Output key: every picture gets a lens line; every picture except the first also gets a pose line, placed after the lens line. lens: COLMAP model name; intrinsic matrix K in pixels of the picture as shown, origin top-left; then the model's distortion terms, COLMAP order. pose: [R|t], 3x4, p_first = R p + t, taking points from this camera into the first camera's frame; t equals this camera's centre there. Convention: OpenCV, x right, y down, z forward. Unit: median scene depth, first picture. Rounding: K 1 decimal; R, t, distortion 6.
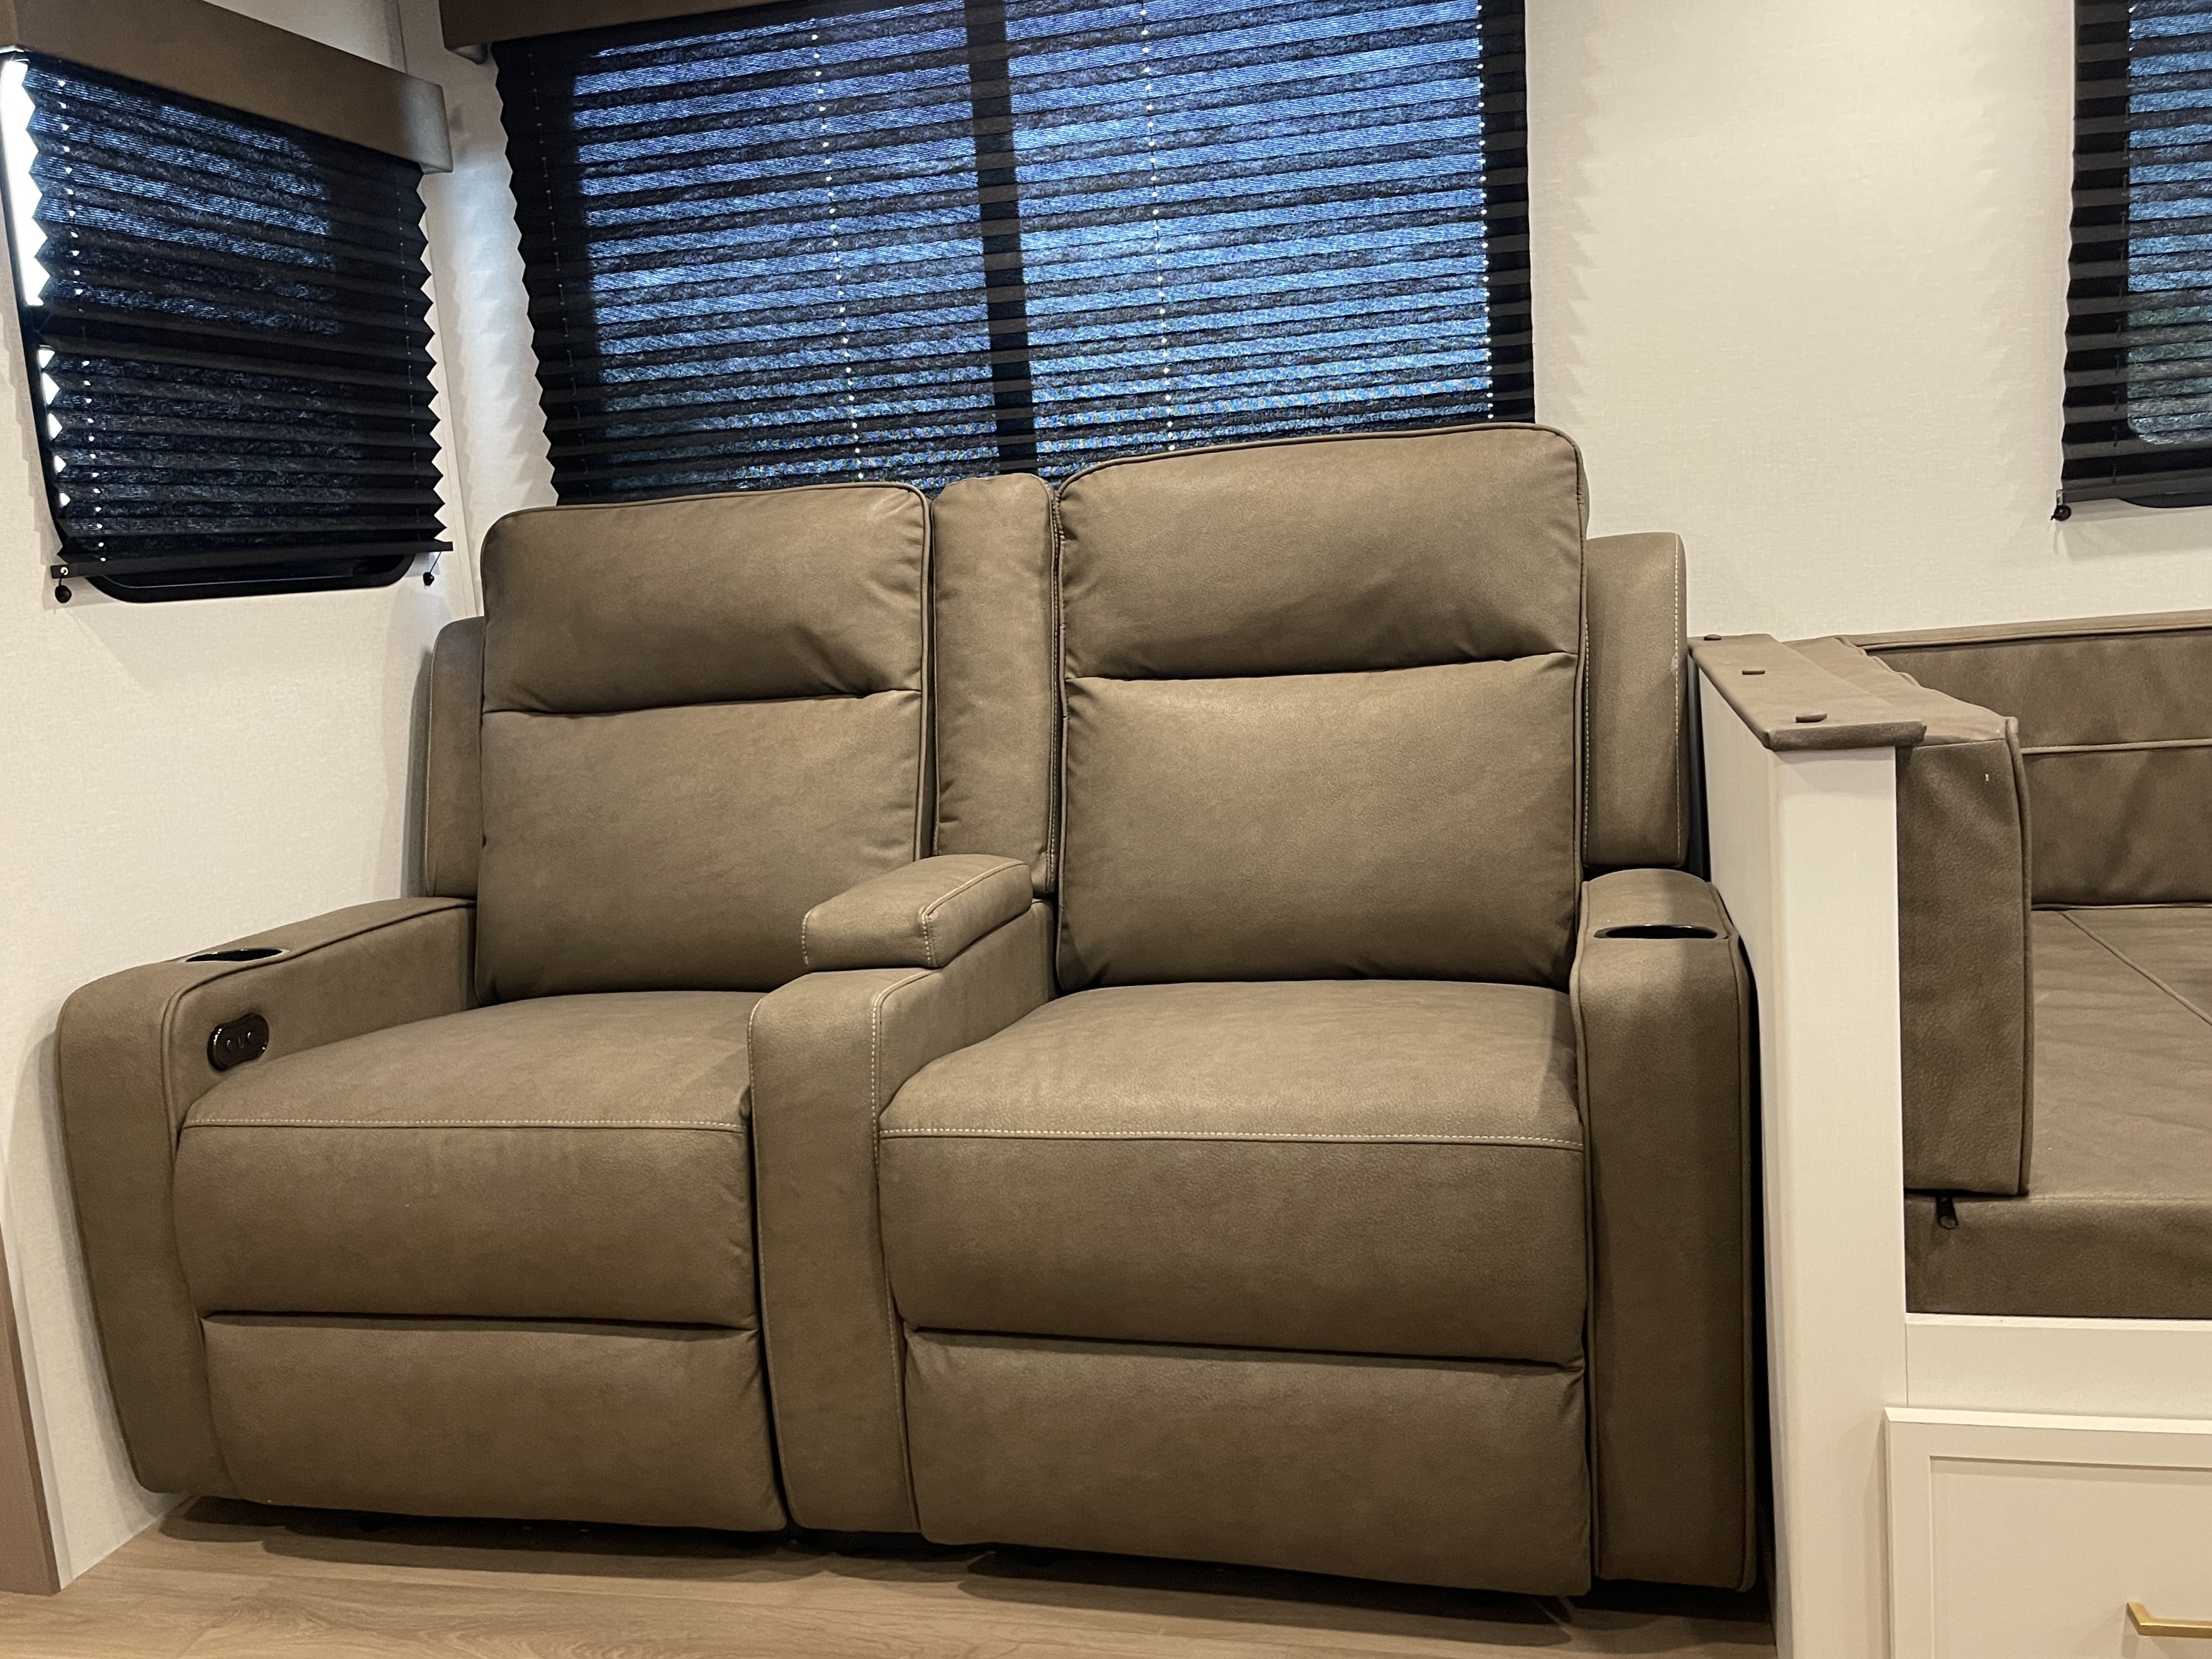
lens RADIAL K [[1987.0, 0, 1106.0], [0, 1987.0, 829.5], [0, 0, 1]] dist [0.046108, -0.005309]
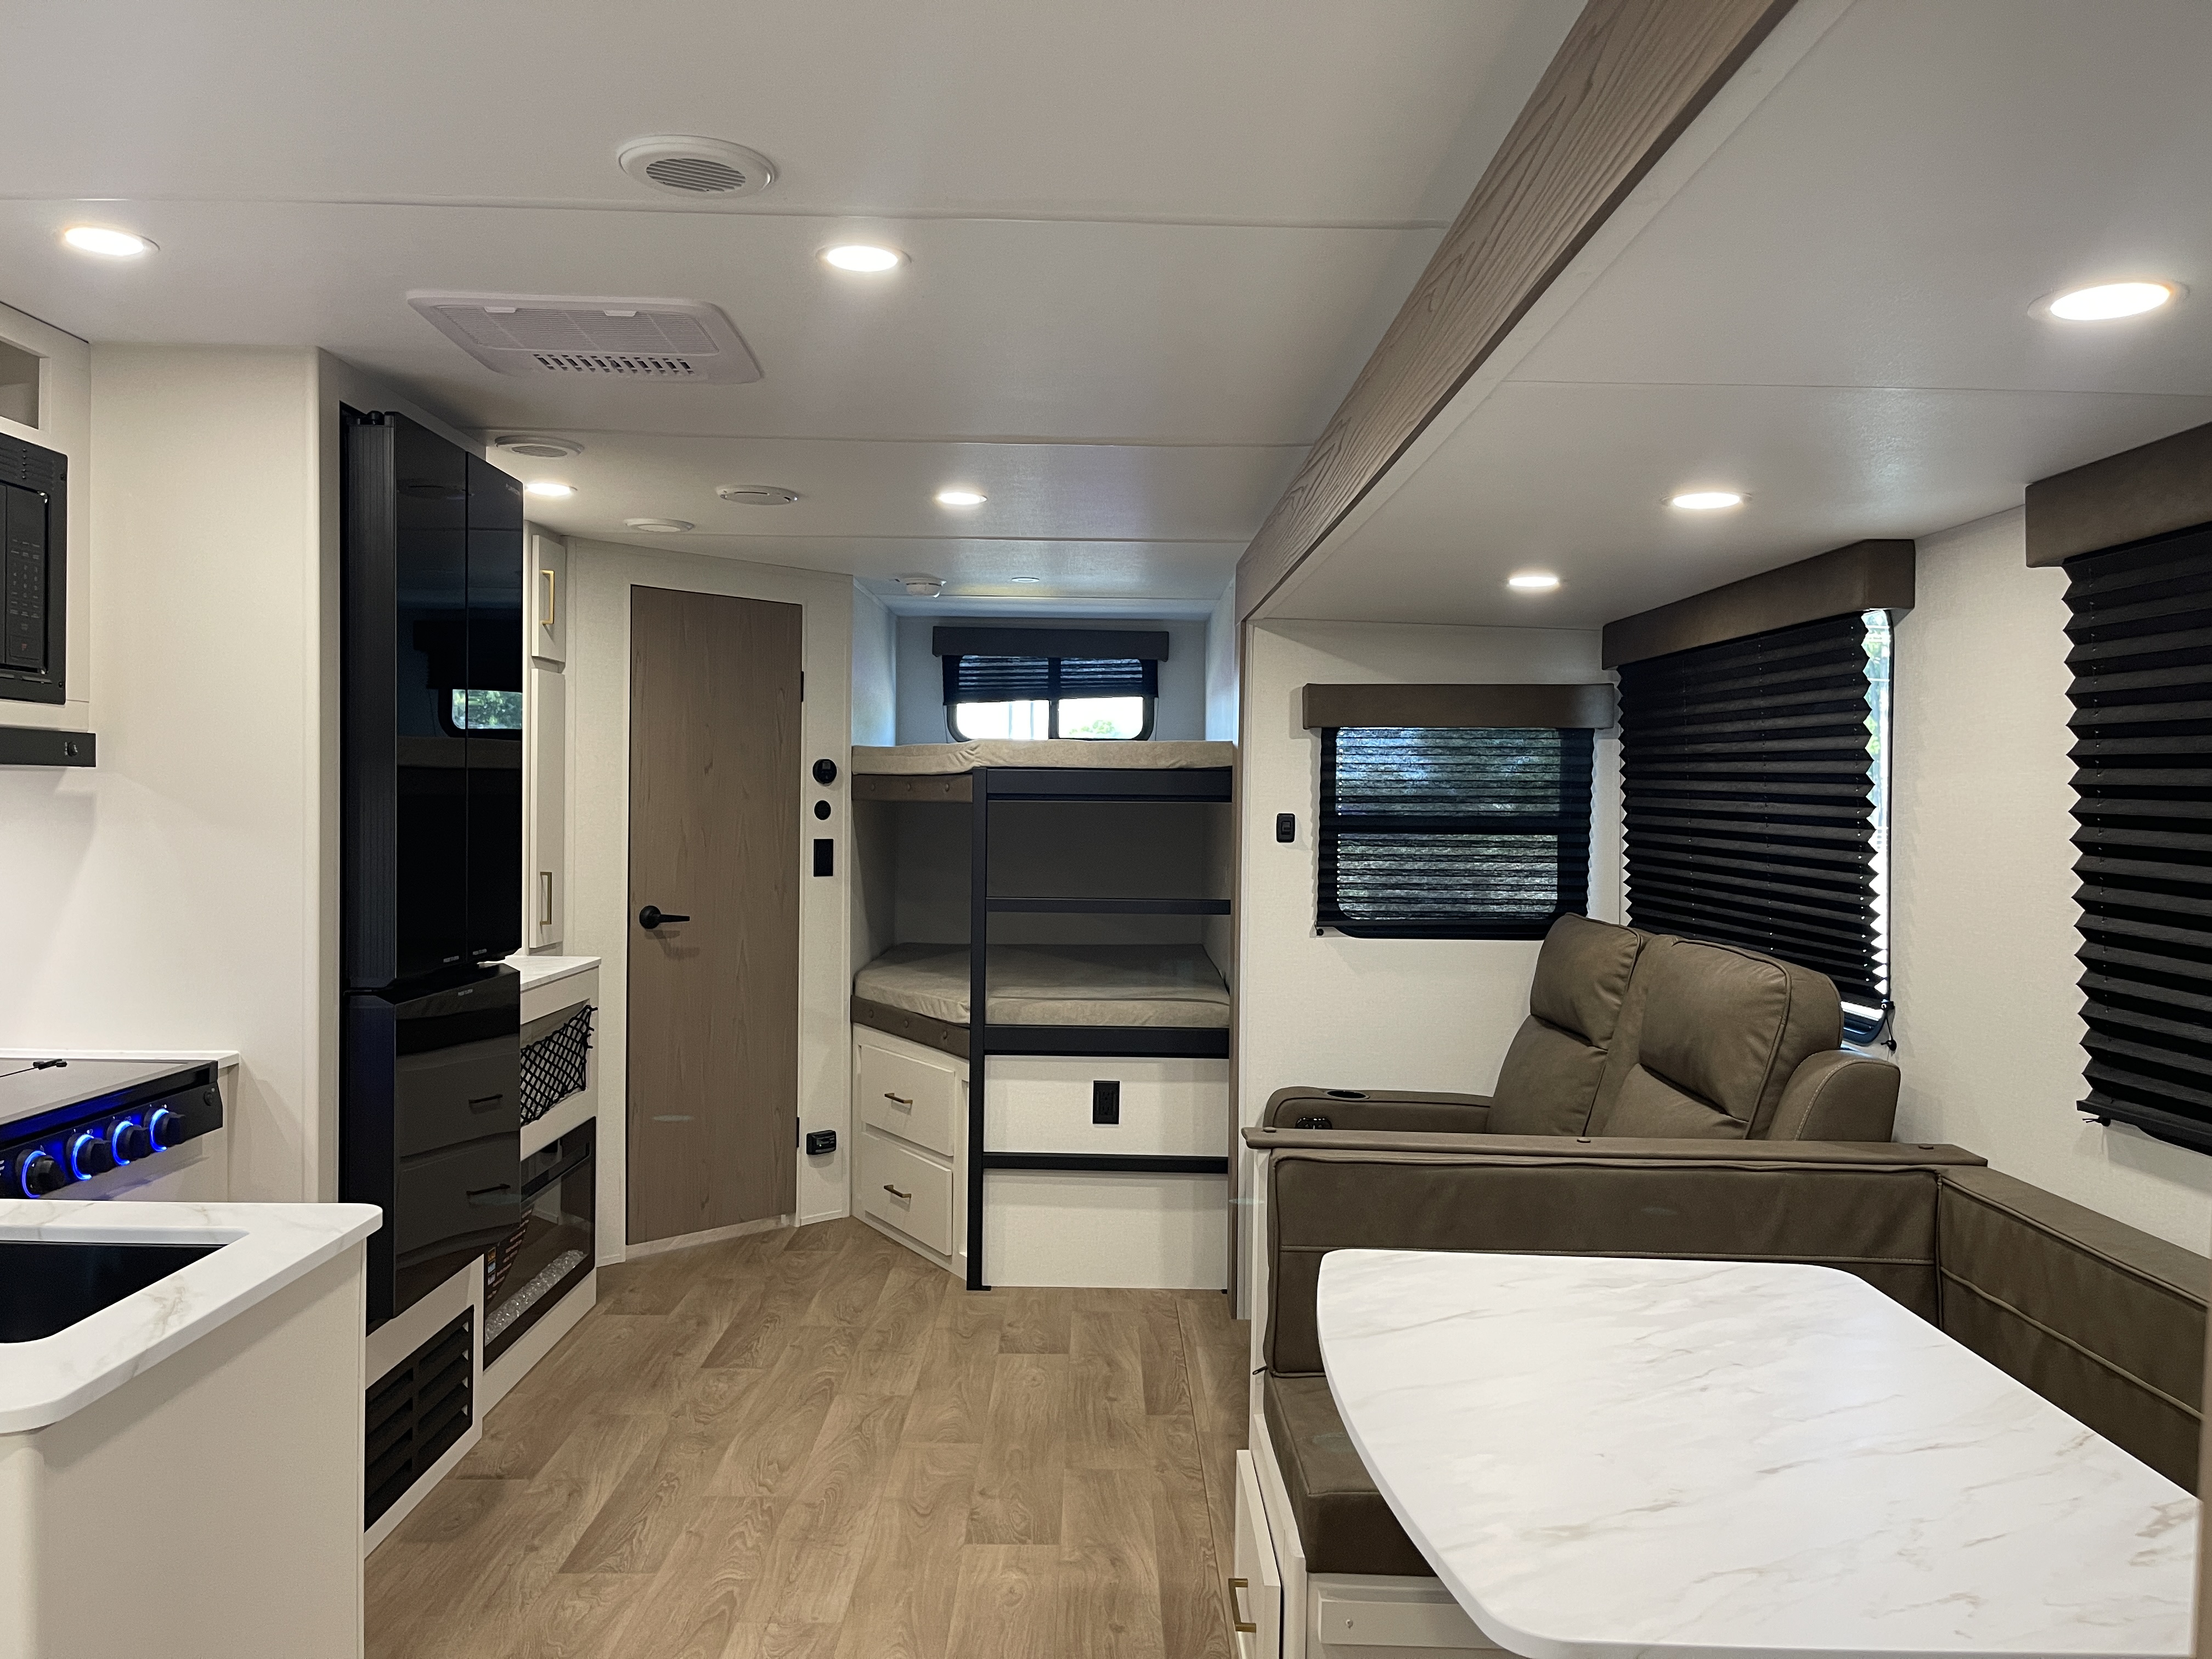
lens RADIAL K [[1689.8, 0, 1100.4], [0, 1689.8, 841.9], [0, 0, 1]] dist [0.093235, -0.102085]
pose [[0.241069, 0.102055, -0.965127, 1.389639], [-0.167475, 0.983912, 0.062210, -0.305380], [0.955949, 0.146638, 0.254282, 0.193687]]
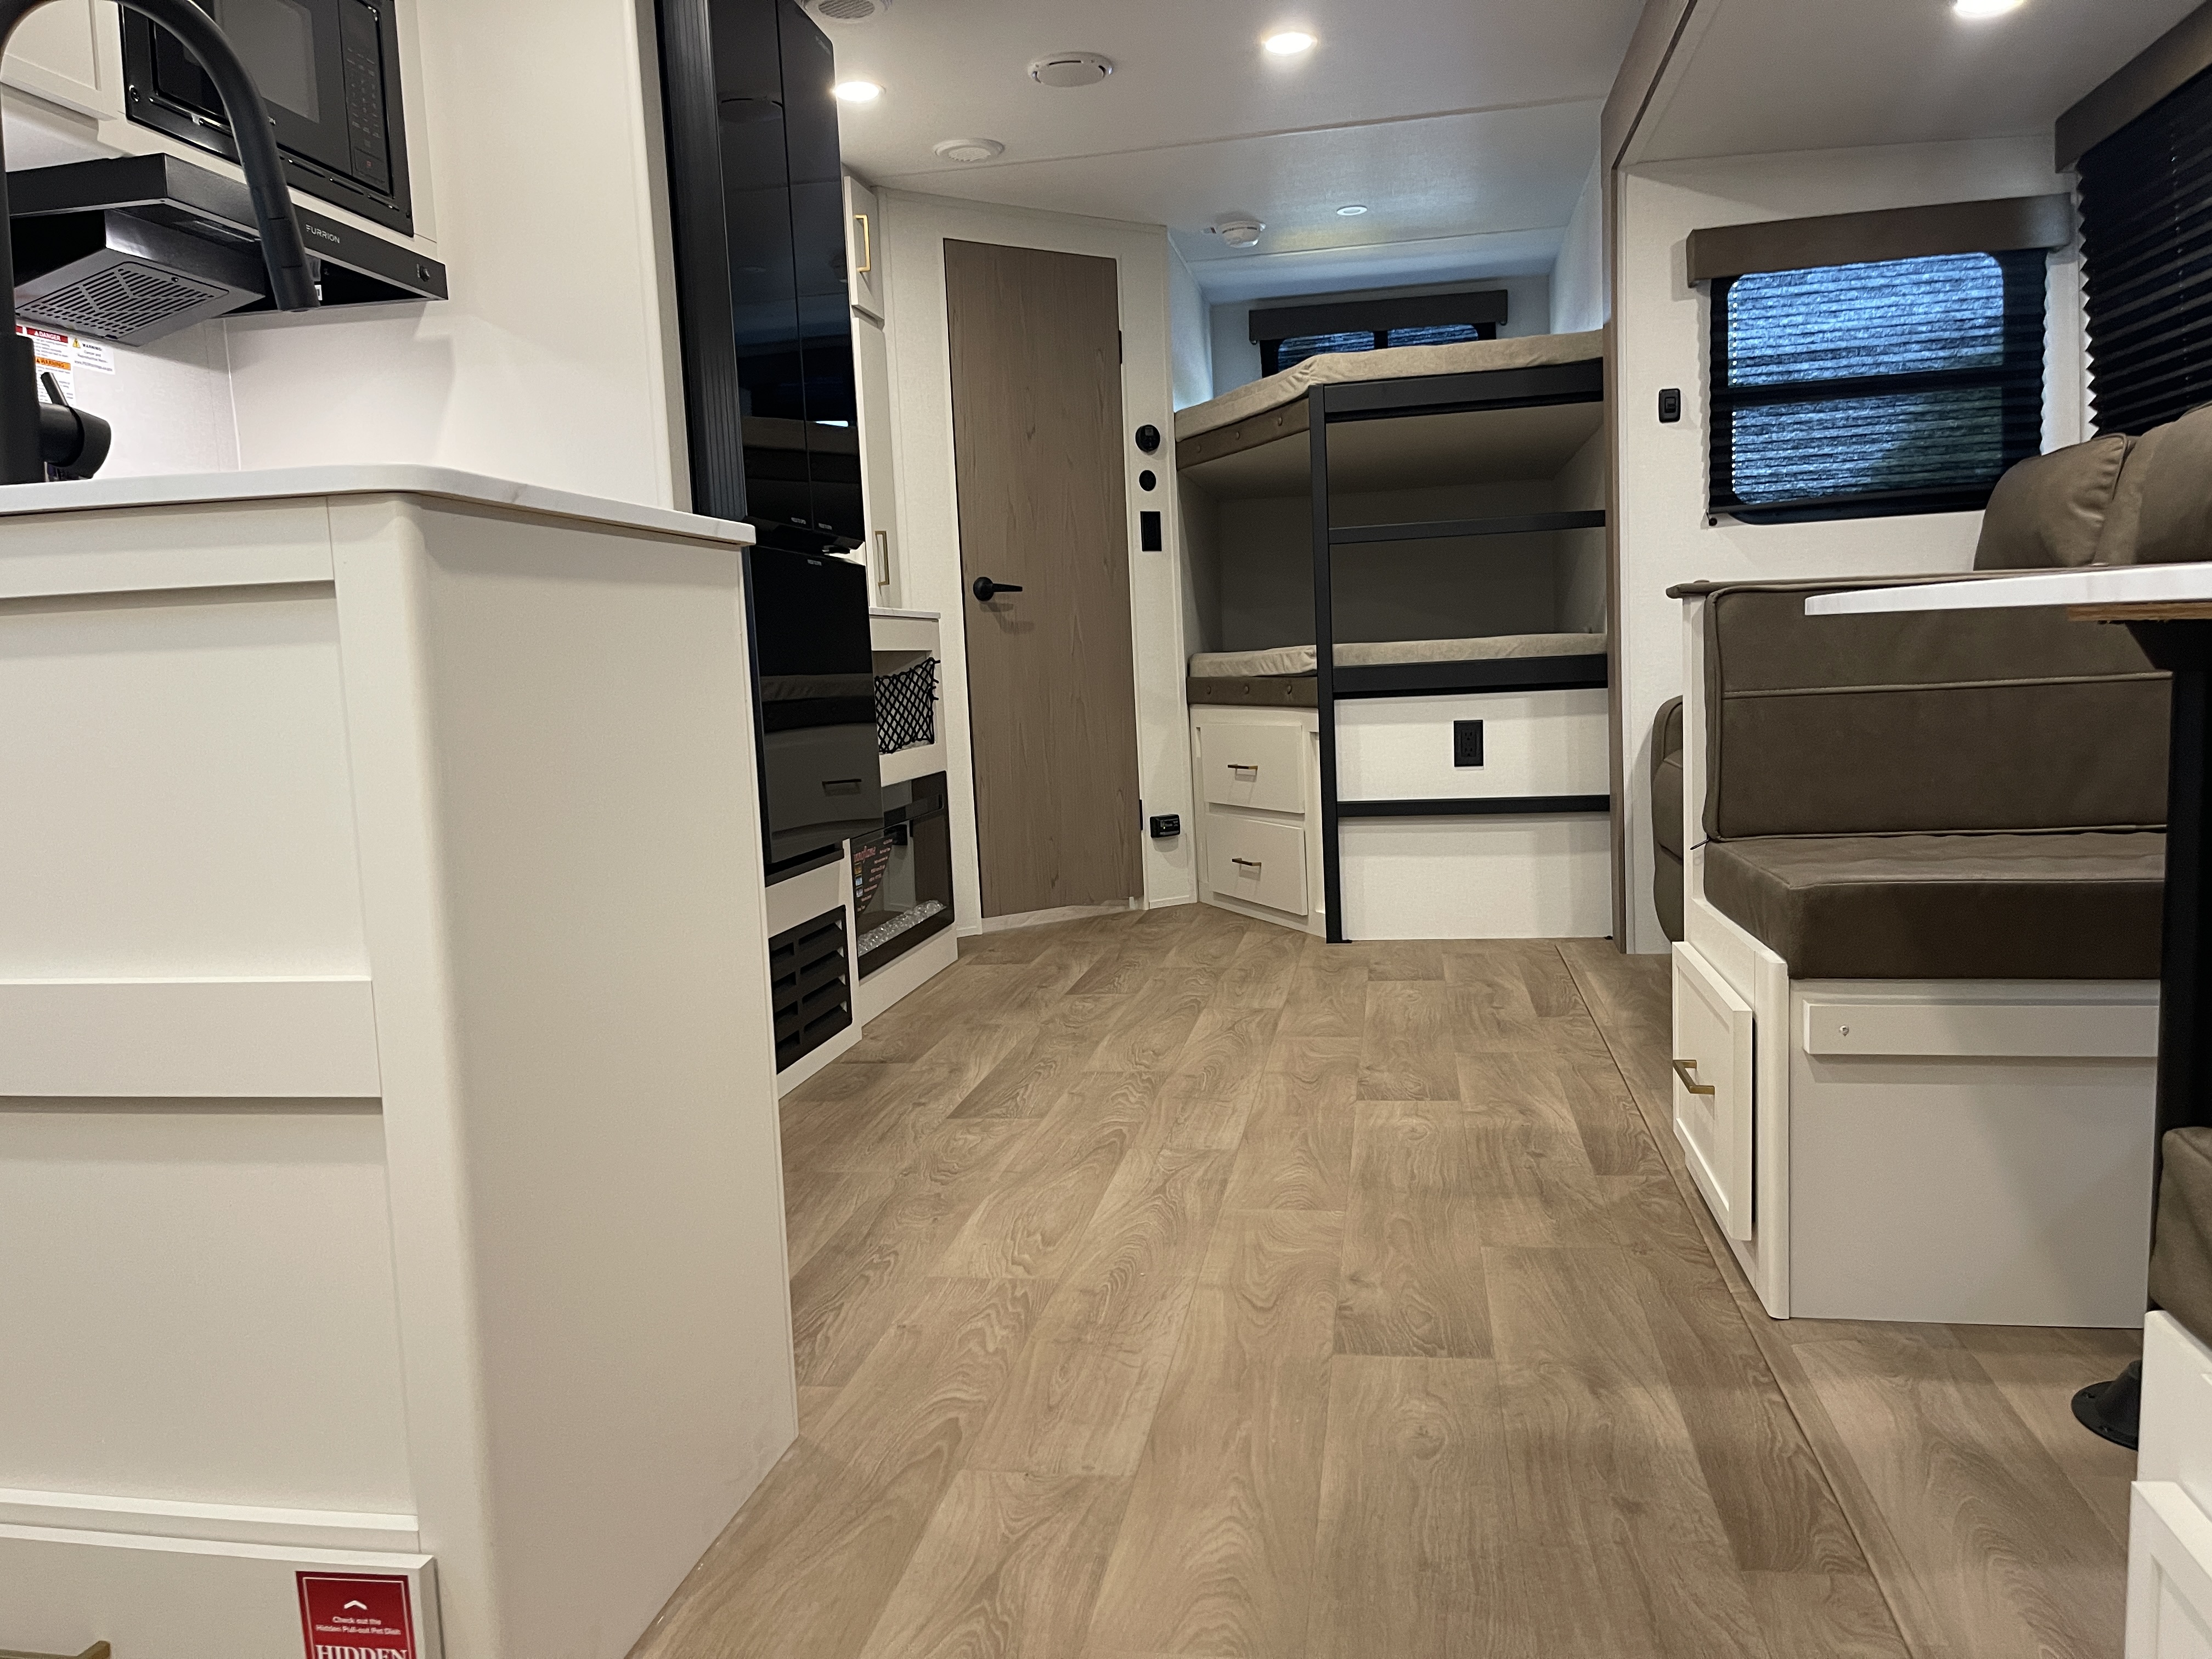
lens RADIAL K [[1679.4, 0, 1086.2], [0, 1679.4, 839.7], [0, 0, 1]] dist [0.075008, -0.100454]
pose [[0.062109, 0.173973, -0.982790, 1.299221], [-0.097326, 0.981054, 0.167515, -0.019611], [0.993313, 0.085246, 0.077865, 0.201747]]
